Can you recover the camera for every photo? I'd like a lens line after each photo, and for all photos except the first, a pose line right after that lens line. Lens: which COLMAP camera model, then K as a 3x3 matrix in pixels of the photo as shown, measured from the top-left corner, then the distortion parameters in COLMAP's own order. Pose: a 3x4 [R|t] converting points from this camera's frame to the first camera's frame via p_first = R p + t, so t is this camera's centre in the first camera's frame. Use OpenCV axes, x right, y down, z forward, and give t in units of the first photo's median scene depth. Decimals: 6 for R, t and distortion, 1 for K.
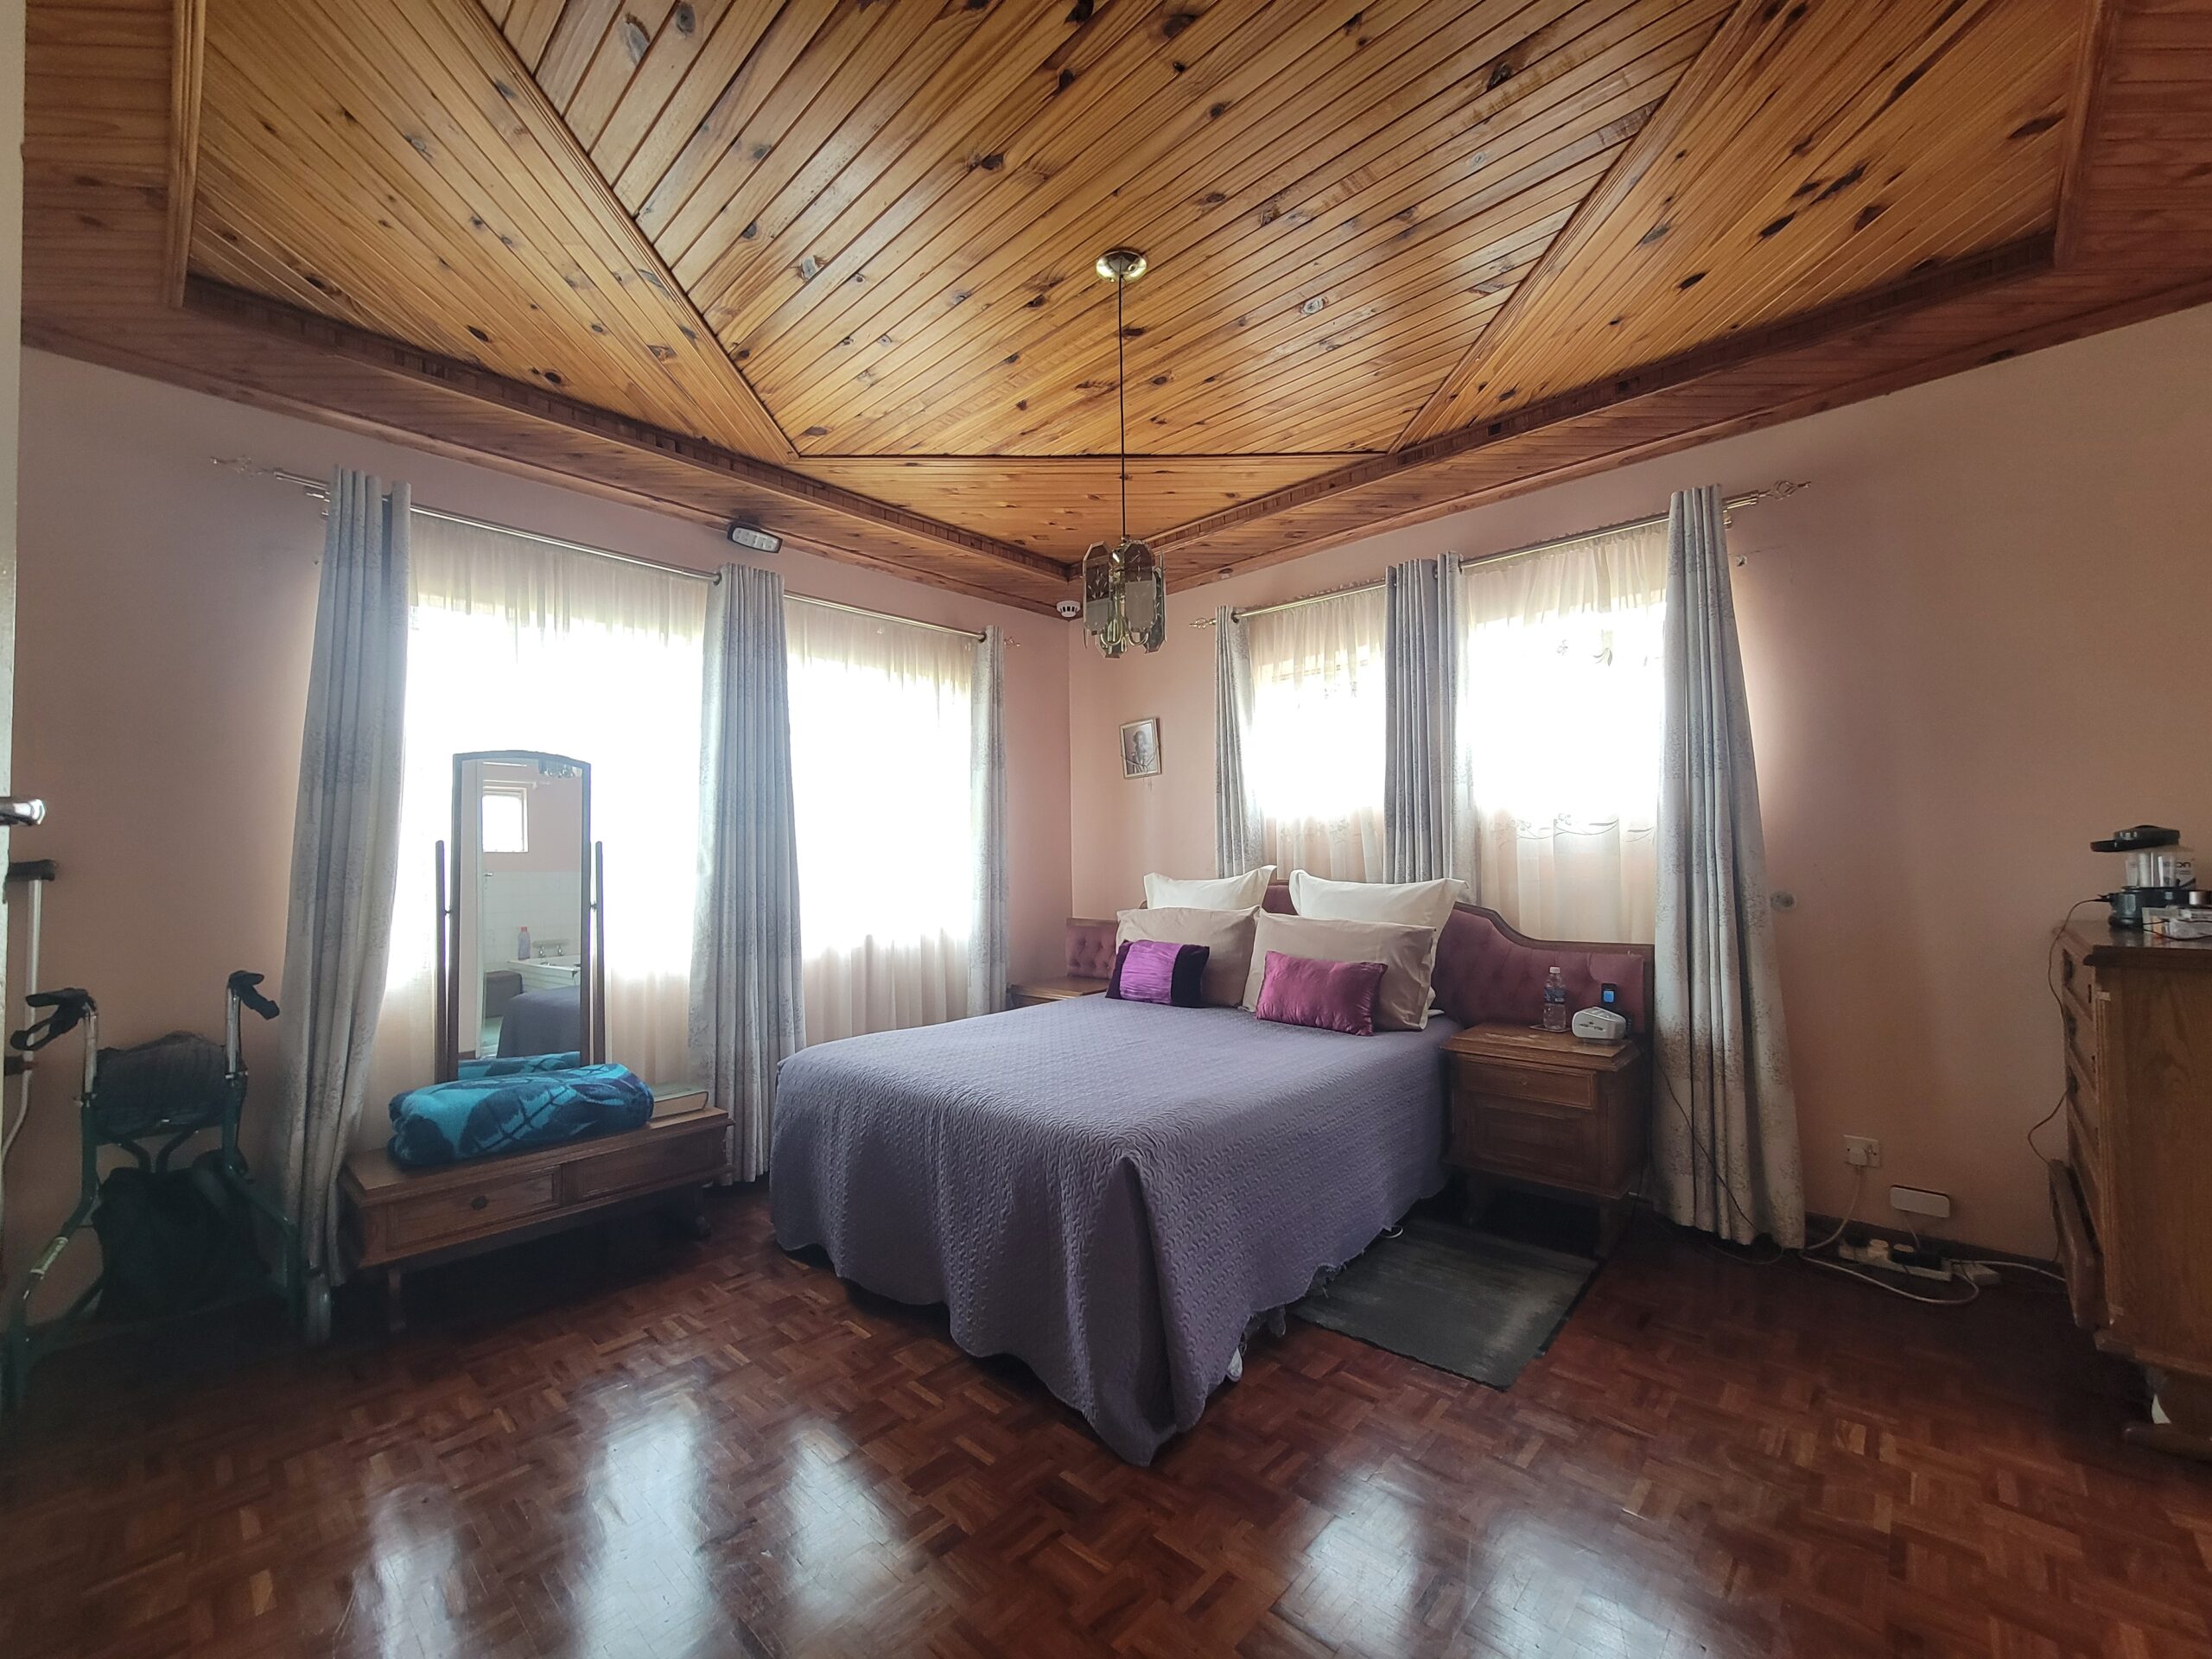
lens RADIAL K [[914.7, 0, 1098.3], [0, 914.7, 827.5], [0, 0, 1]] dist [-0.001284, 0.001001]
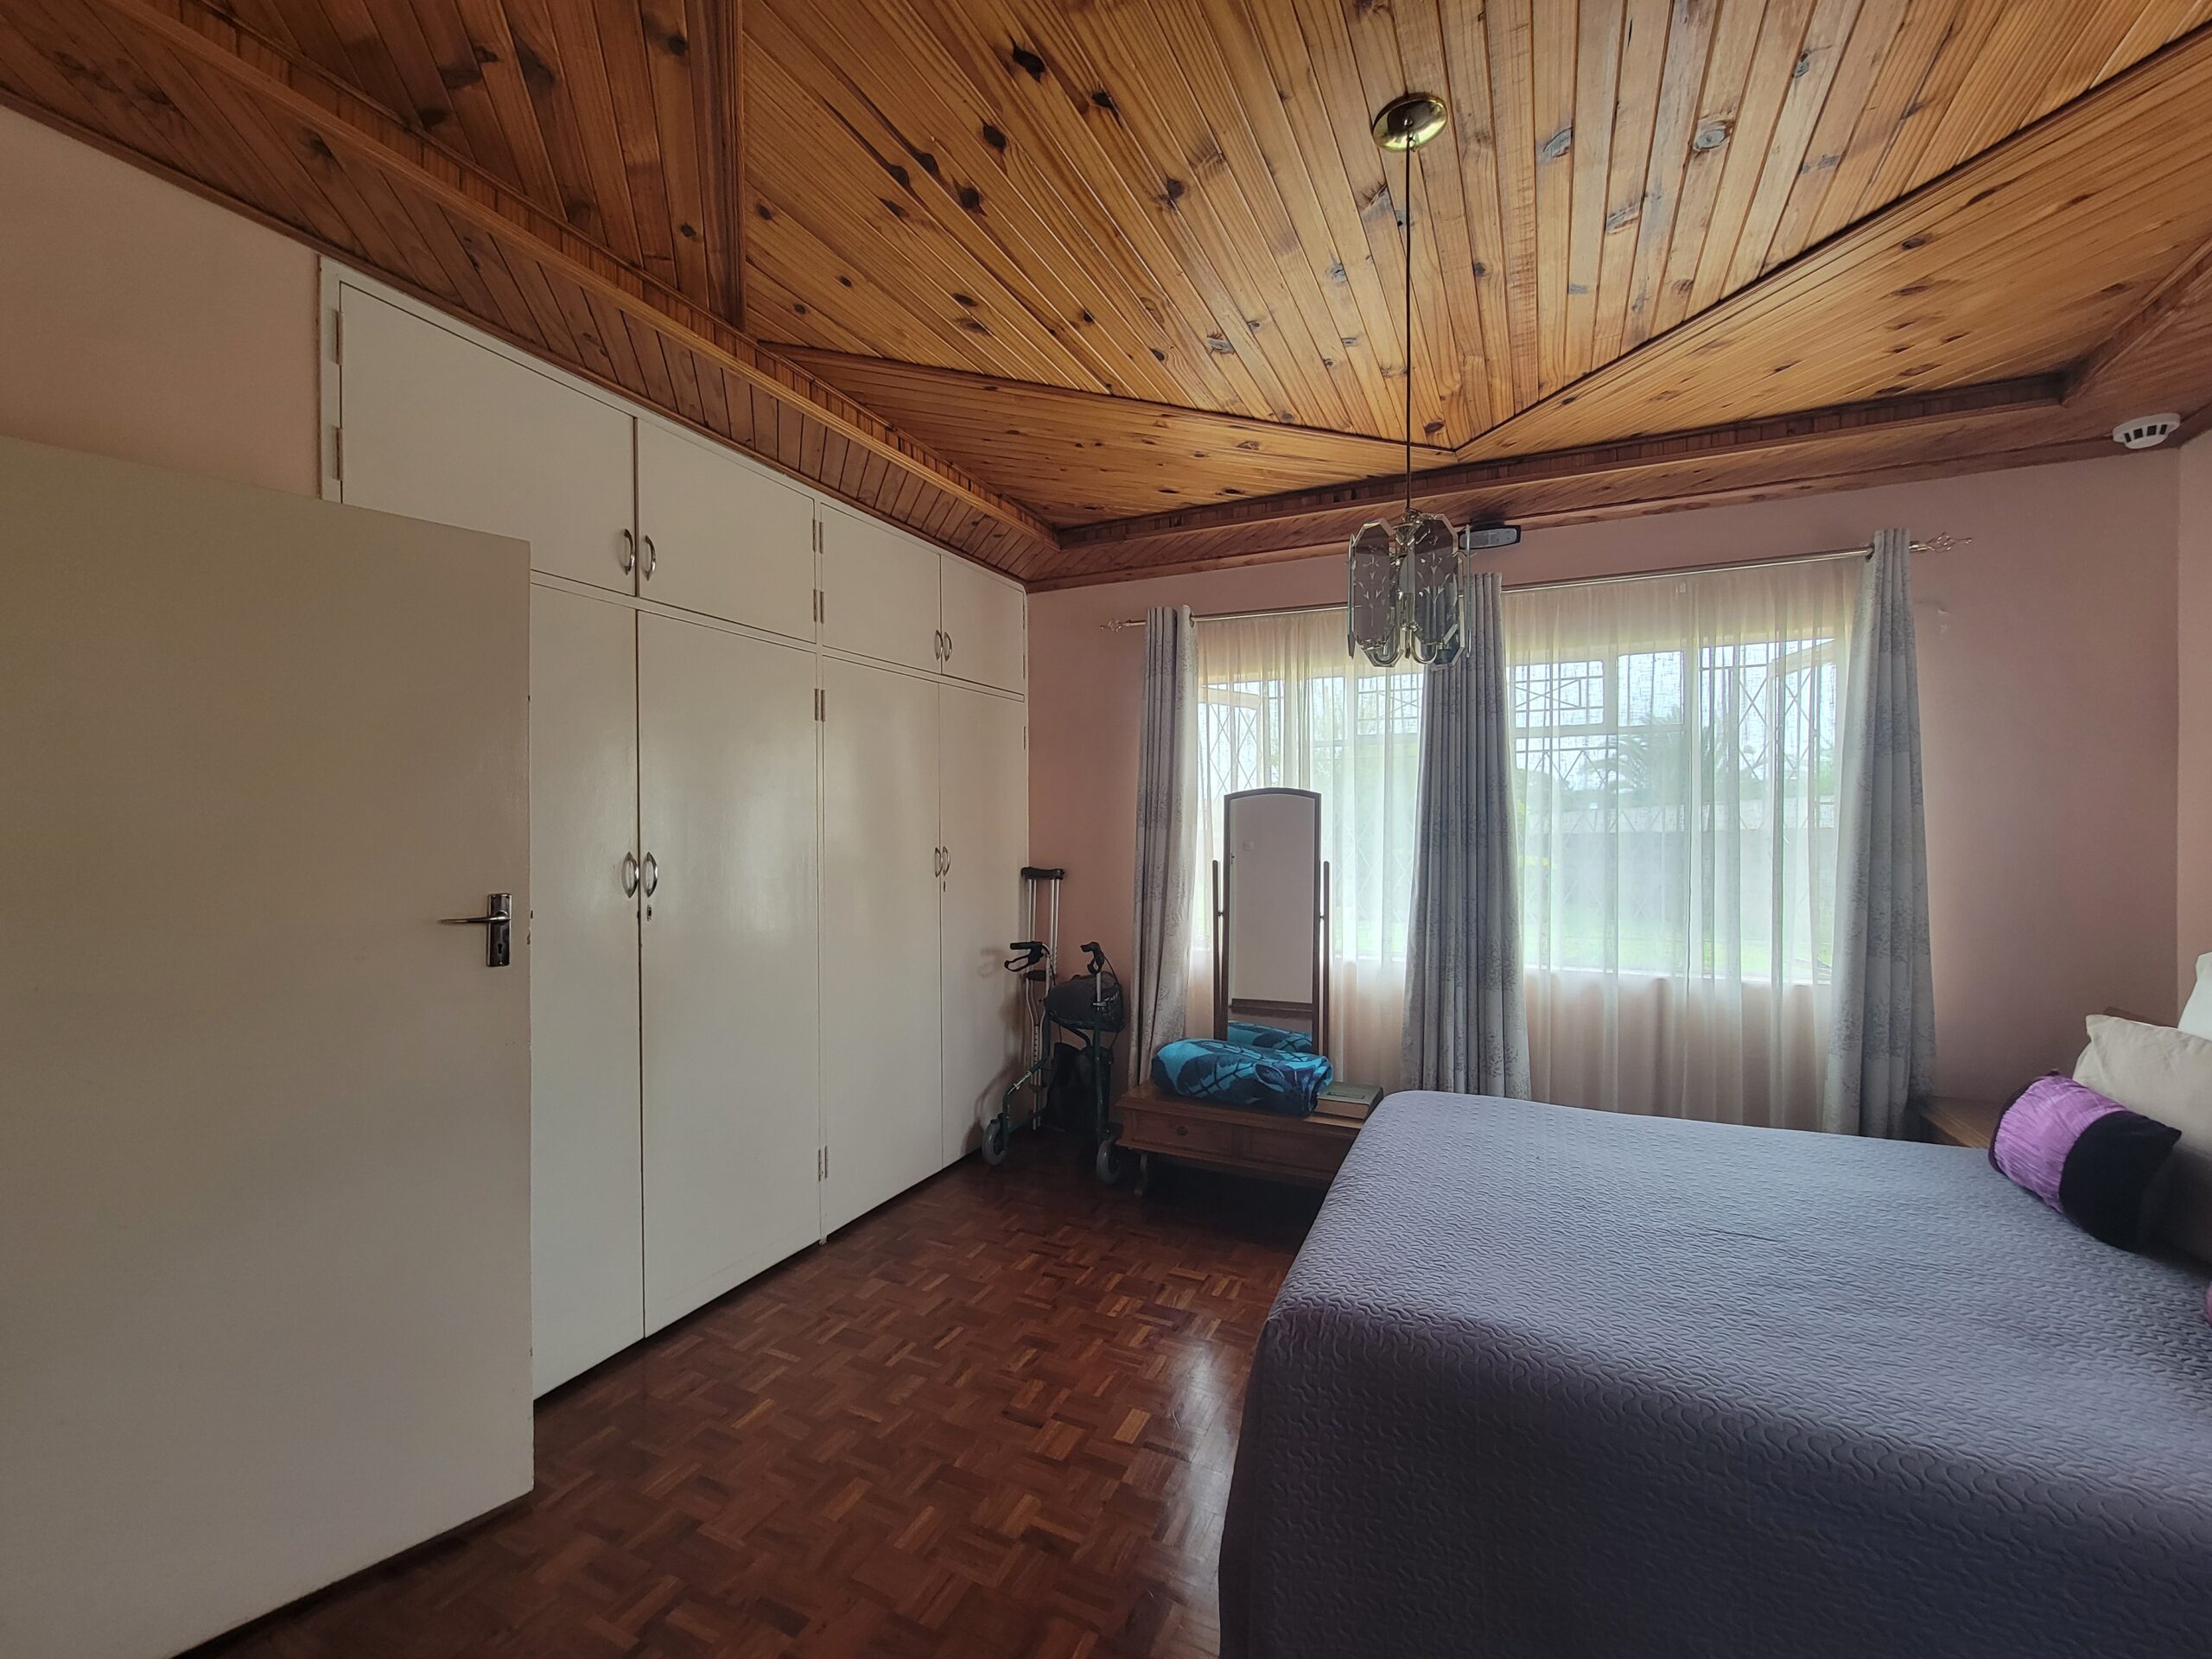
lens RADIAL K [[914.7, 0, 1092.9], [0, 914.7, 829.4], [0, 0, 1]] dist [-0.001284, 0.001001]
pose [[0.291074, 0.013640, -0.956603, 0.542242], [0.033287, 0.999149, 0.024375, -0.073241], [0.956121, -0.038938, 0.290372, 0.447657]]
